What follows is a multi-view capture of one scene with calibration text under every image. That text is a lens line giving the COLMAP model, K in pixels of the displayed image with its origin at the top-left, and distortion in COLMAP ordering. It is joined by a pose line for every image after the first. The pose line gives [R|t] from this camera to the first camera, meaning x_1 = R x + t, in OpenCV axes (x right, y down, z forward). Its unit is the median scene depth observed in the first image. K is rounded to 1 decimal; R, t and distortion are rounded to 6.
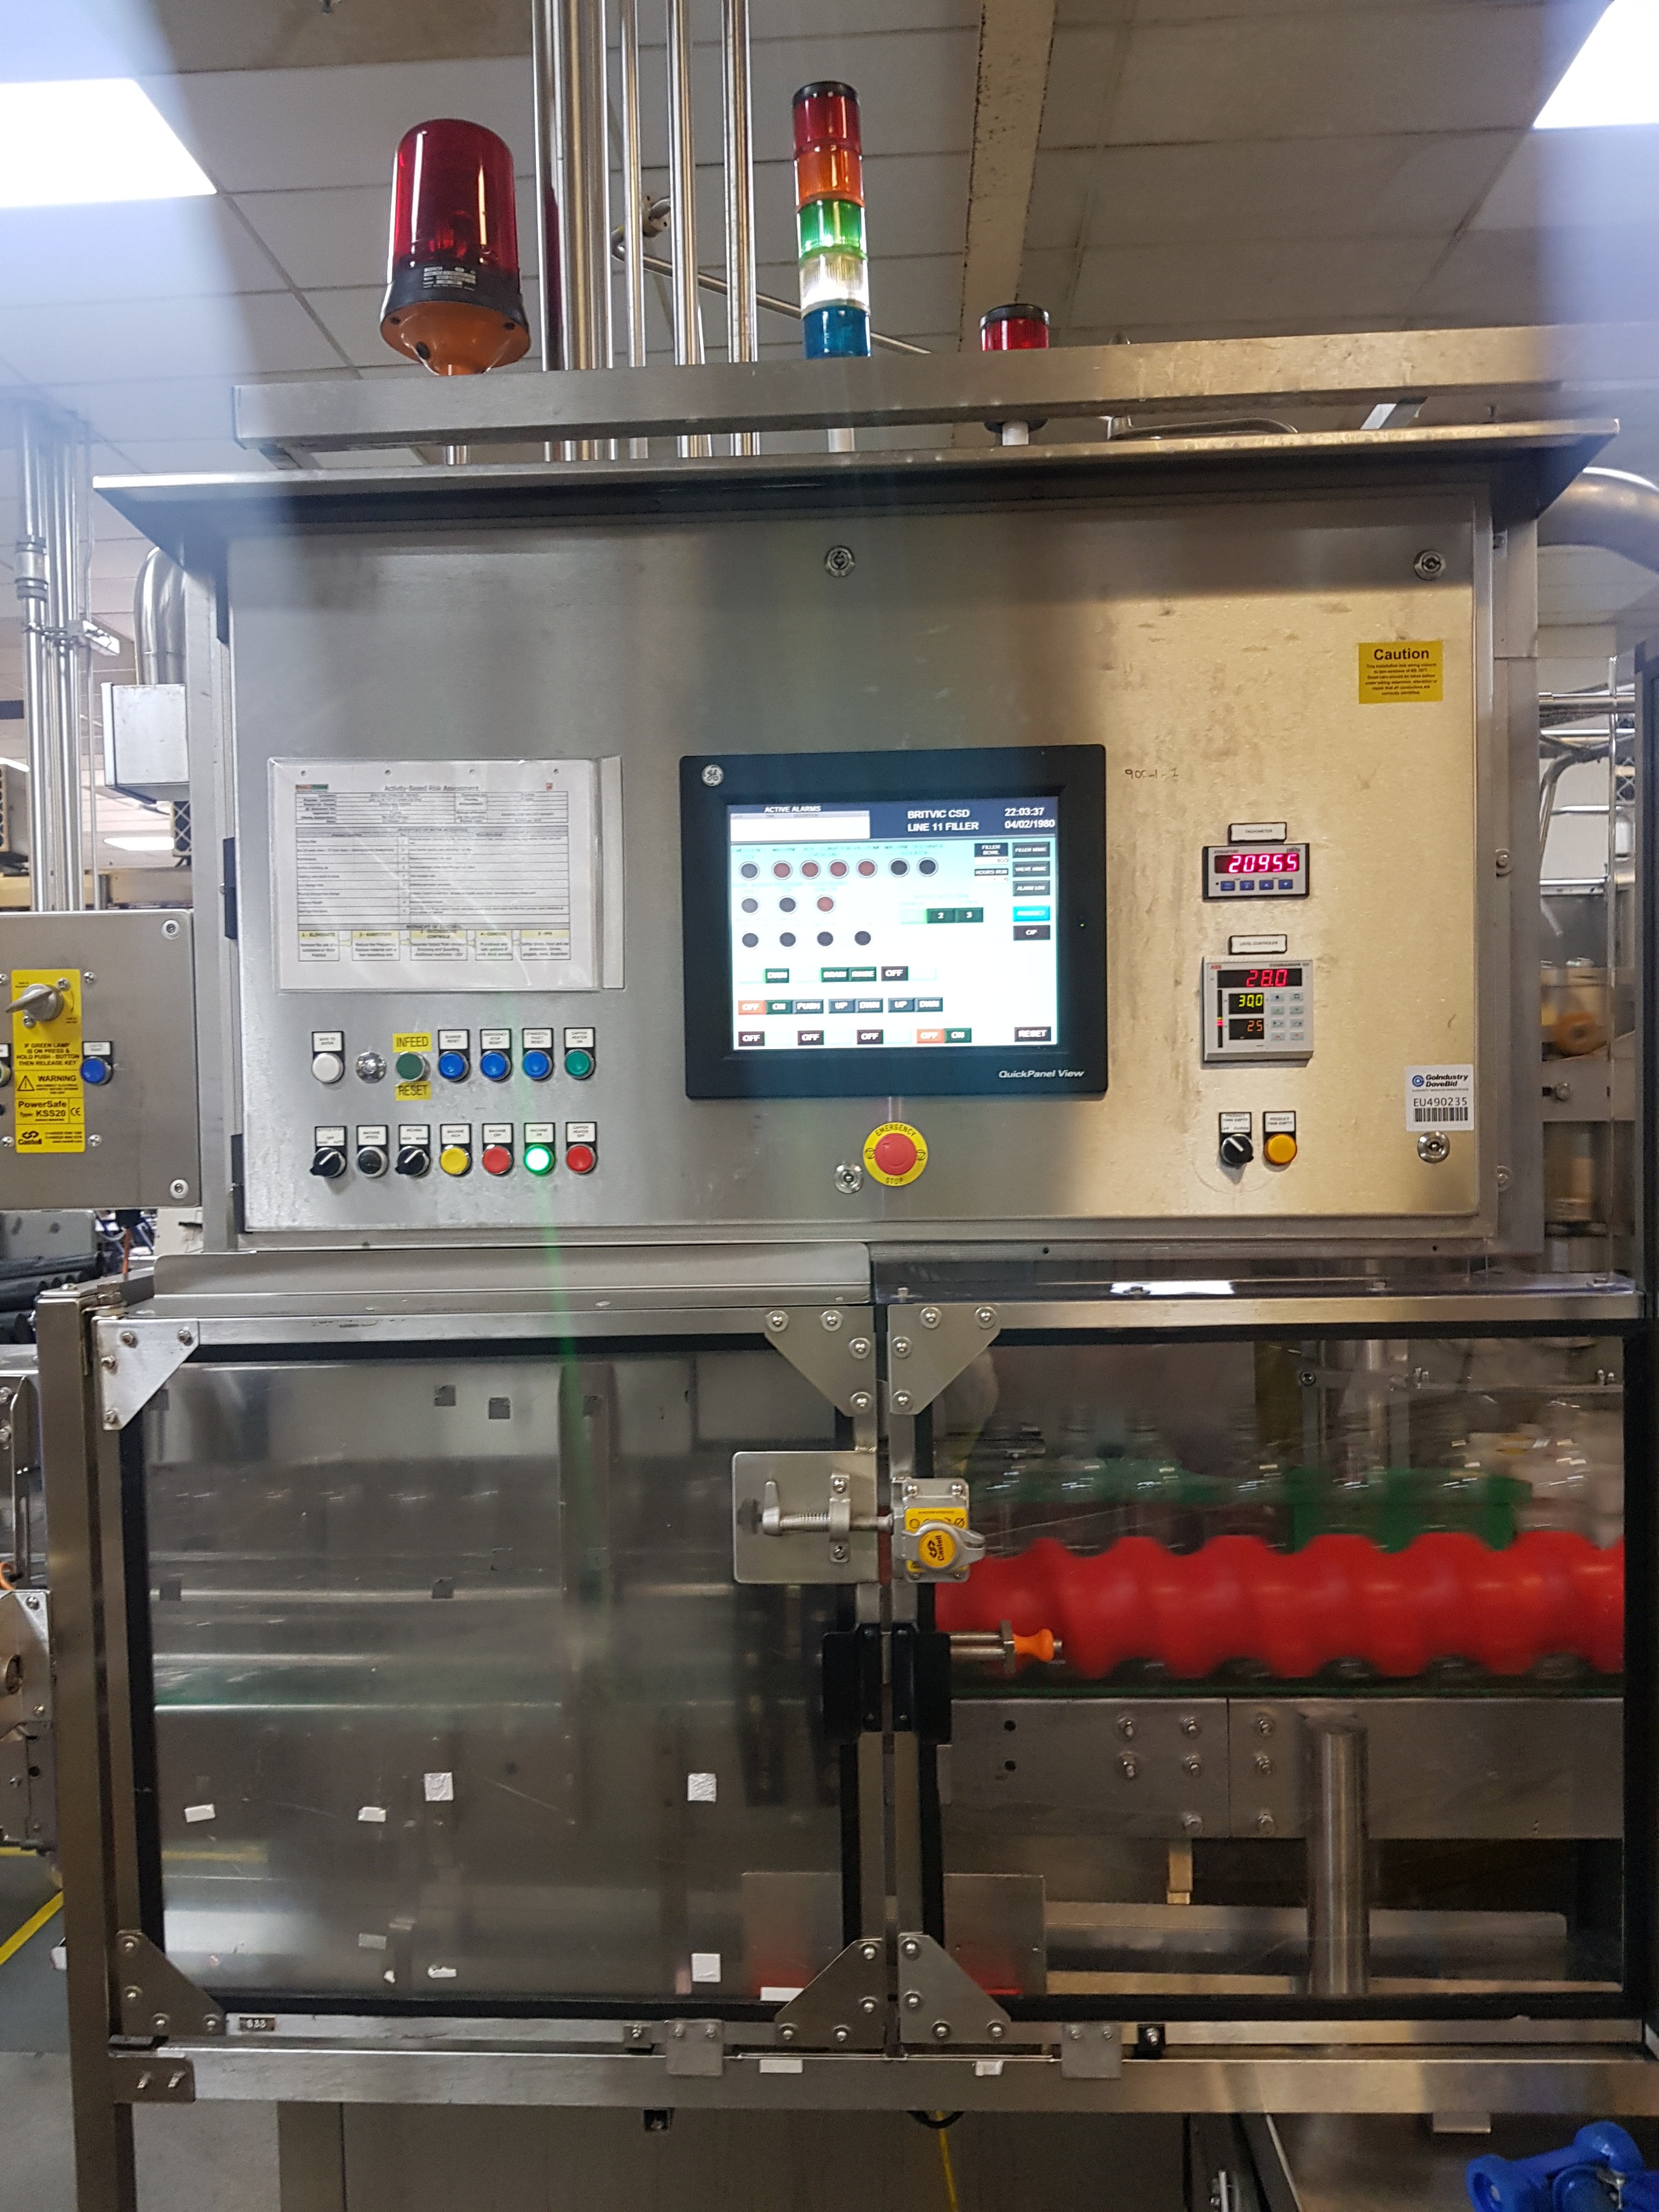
lens RADIAL K [[1668.4, 0, 799.2], [0, 1668.4, 1145.4], [0, 0, 1]] dist [0.131464, -0.272140]
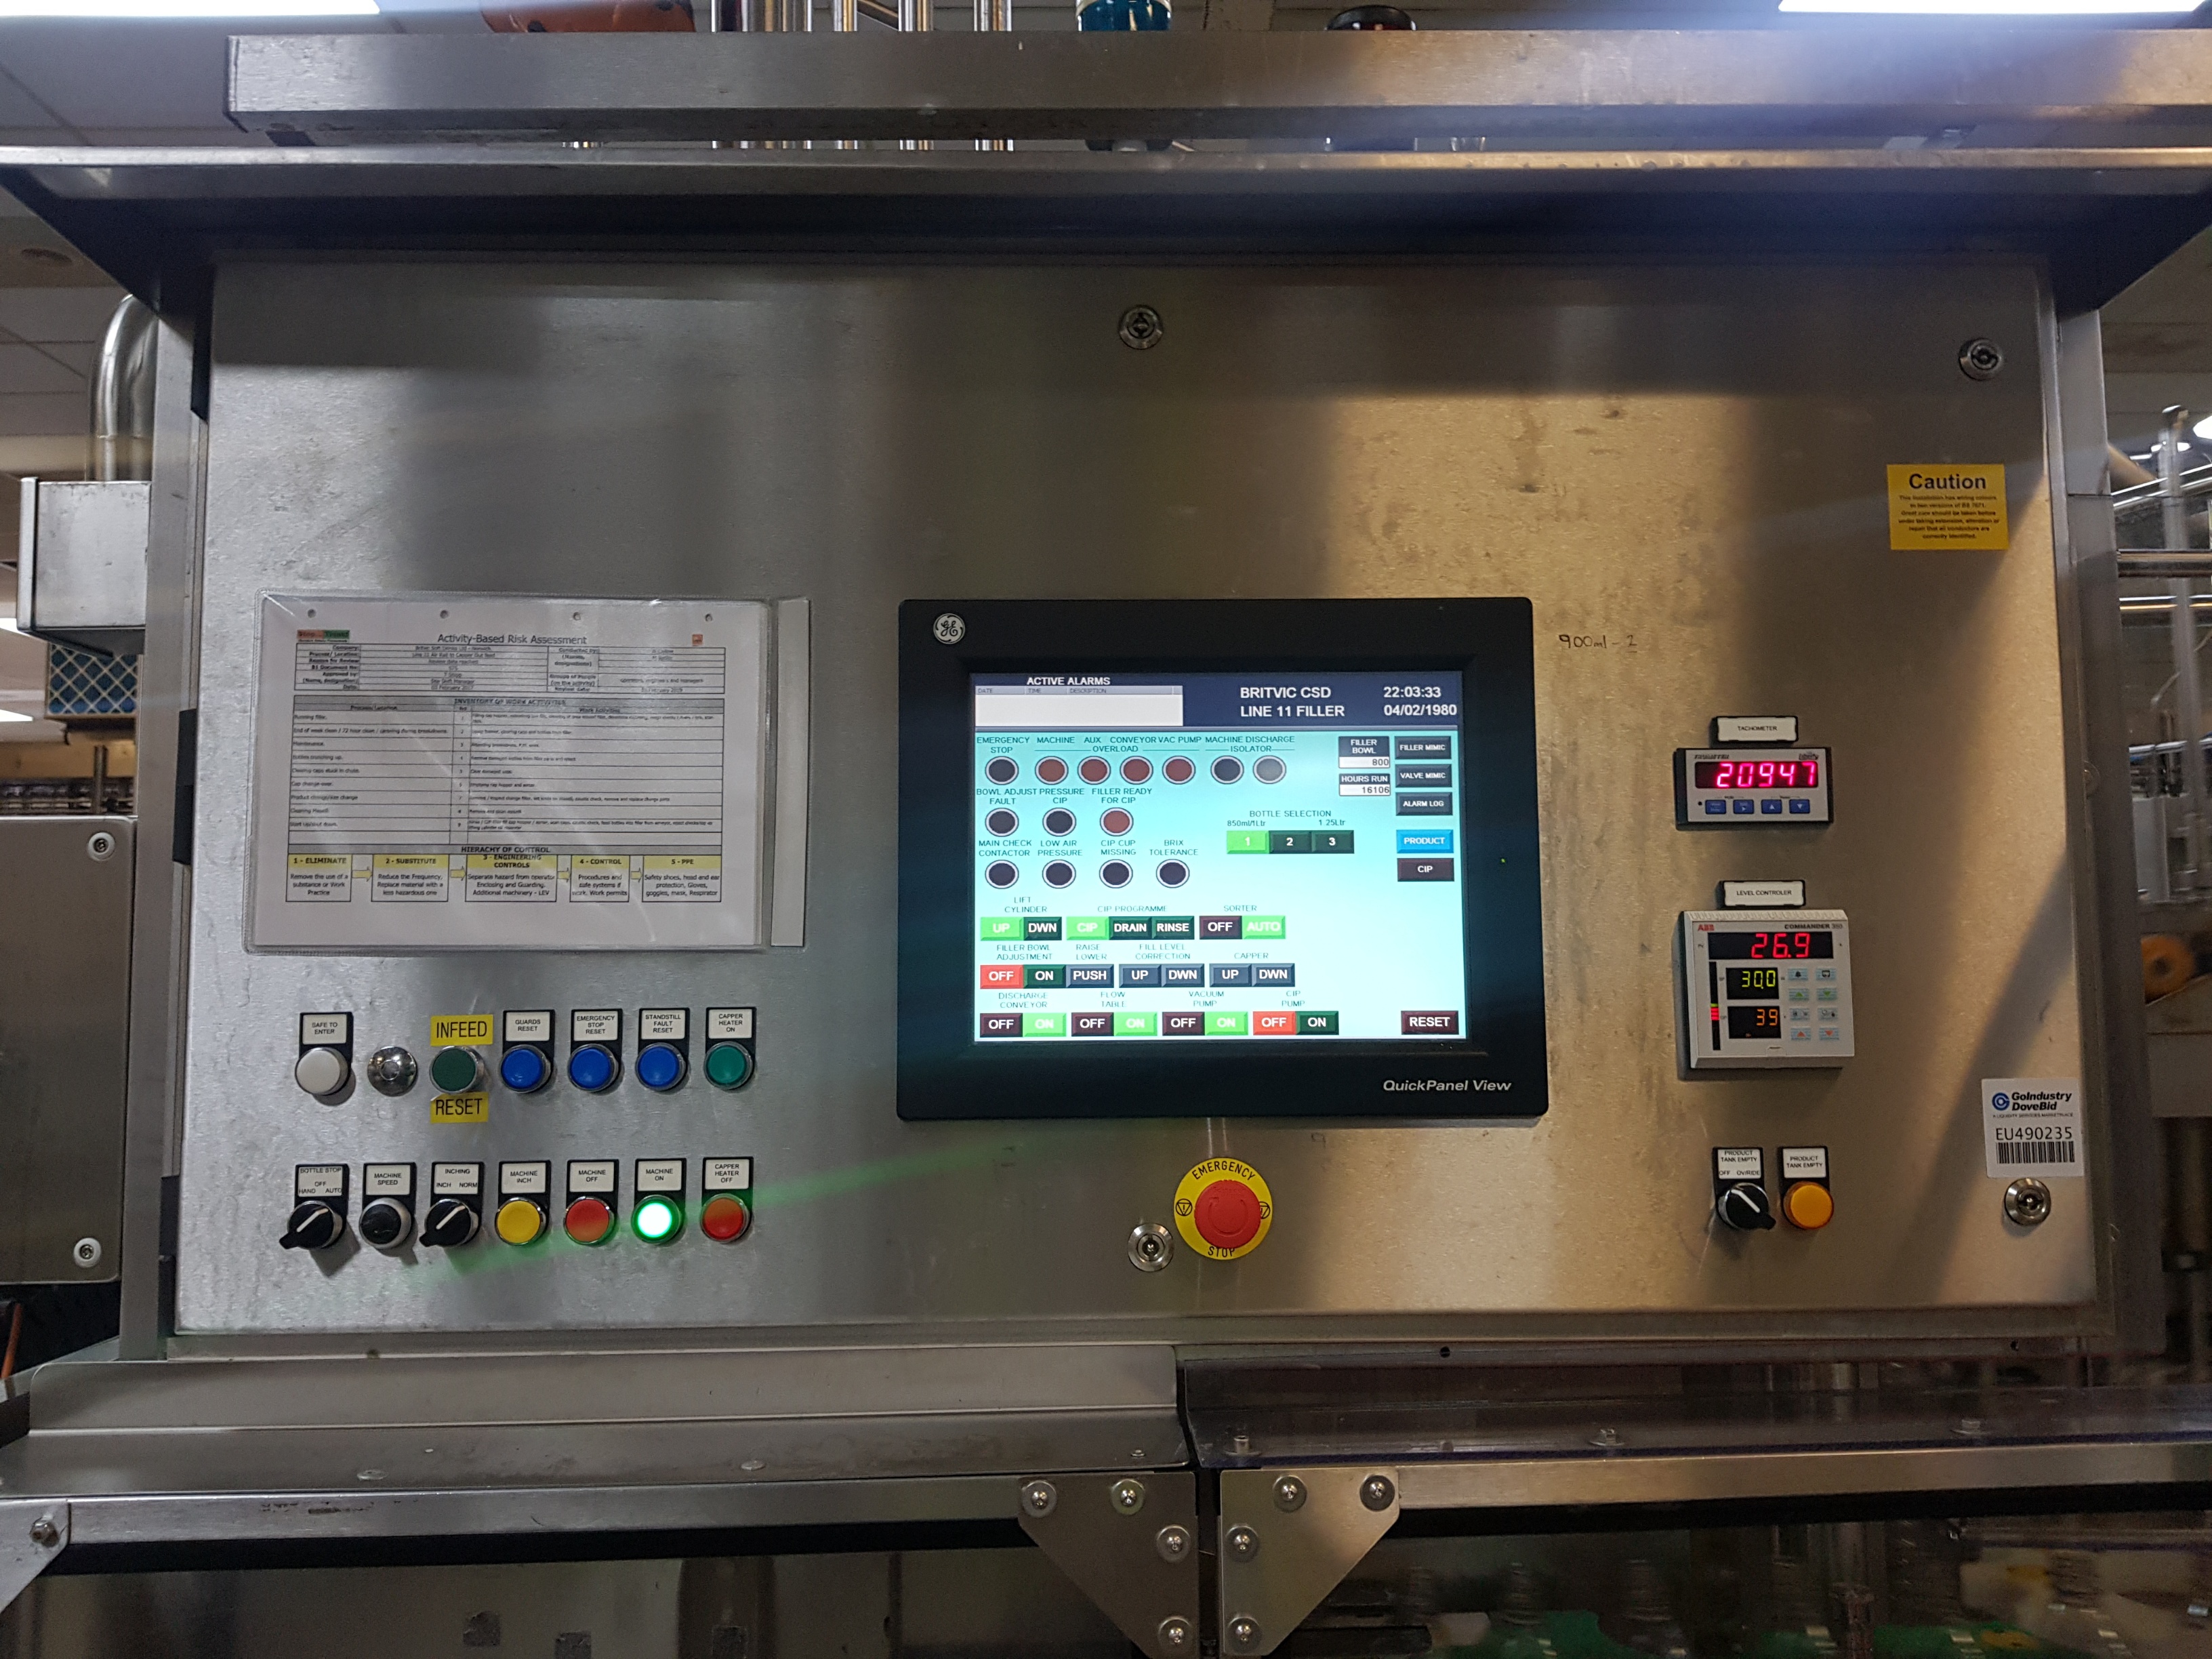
lens RADIAL K [[1668.4, 0, 1137.4], [0, 1668.4, 828.5], [0, 0, 1]] dist [0.131464, -0.272140]
pose [[0.997185, 0.013616, 0.073735, -0.024934], [-0.005164, 0.993511, -0.113615, -0.066721], [-0.074803, 0.112914, 0.990785, 0.344916]]
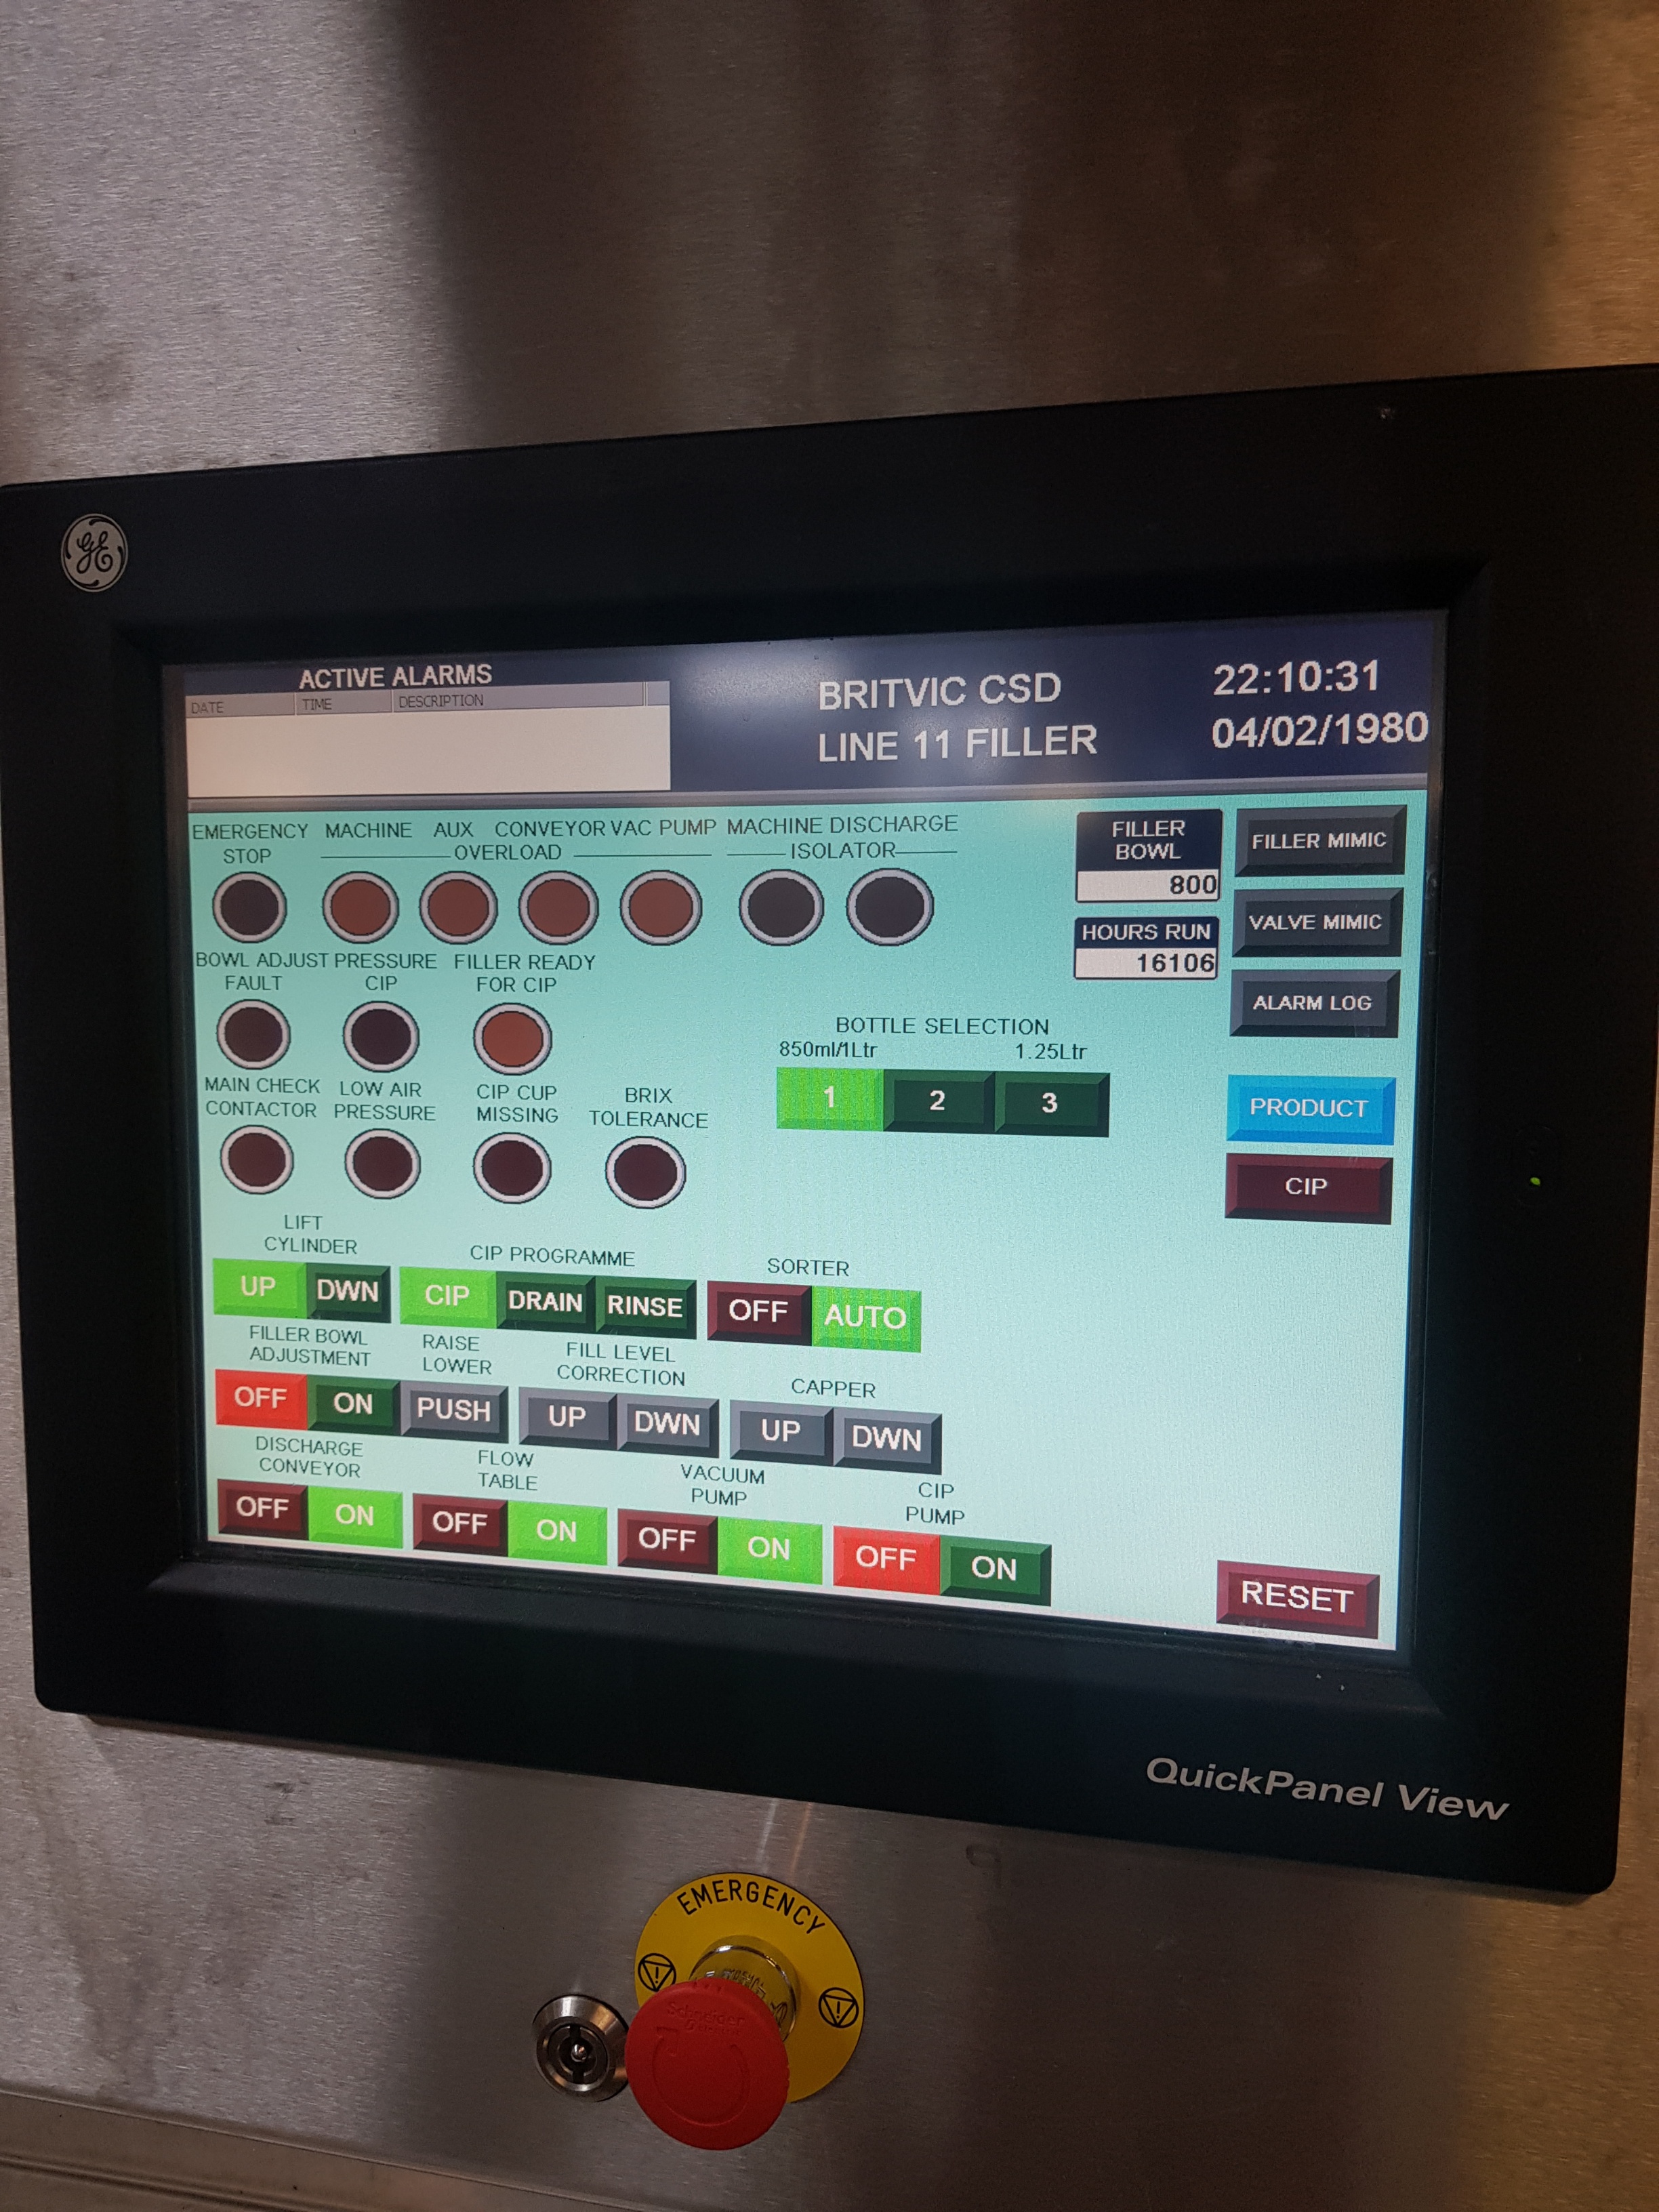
lens RADIAL K [[1740.2, 0, 835.0], [0, 1740.2, 1143.2], [0, 0, 1]] dist [0.128070, -0.321407]
pose [[0.980941, 0.037397, -0.190671, 0.119598], [-0.022240, 0.996464, 0.081022, -0.151764], [0.193026, -0.075238, 0.978305, 0.739010]]
